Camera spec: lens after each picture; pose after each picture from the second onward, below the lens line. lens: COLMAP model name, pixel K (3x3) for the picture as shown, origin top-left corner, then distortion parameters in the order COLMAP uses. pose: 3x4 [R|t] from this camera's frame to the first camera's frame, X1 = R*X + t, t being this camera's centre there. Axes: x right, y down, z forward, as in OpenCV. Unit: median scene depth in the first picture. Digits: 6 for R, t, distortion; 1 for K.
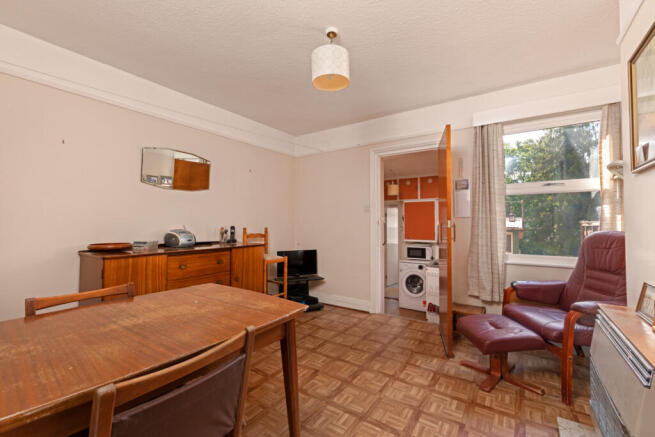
lens RADIAL K [[280.4, 0, 328.6], [0, 280.4, 216.2], [0, 0, 1]] dist [-0.000855, -0.000018]
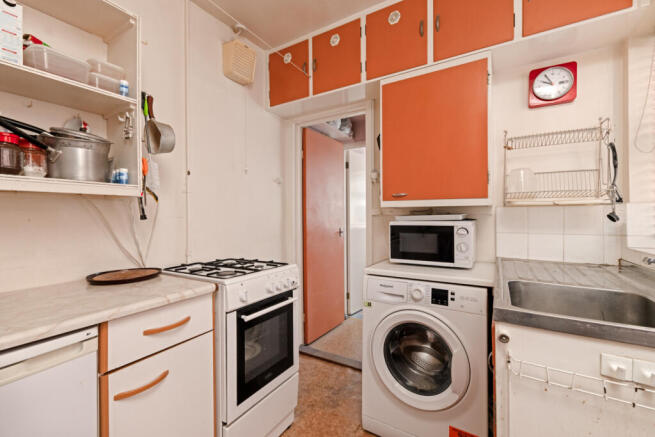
lens RADIAL K [[280.4, 0, 326.6], [0, 280.4, 219.6], [0, 0, 1]] dist [-0.000855, -0.000018]
pose [[0.998236, 0.001135, 0.059354, 0.198570], [-0.002352, 0.999788, 0.020449, 0.100872], [-0.059319, -0.020552, 0.998028, 0.717948]]
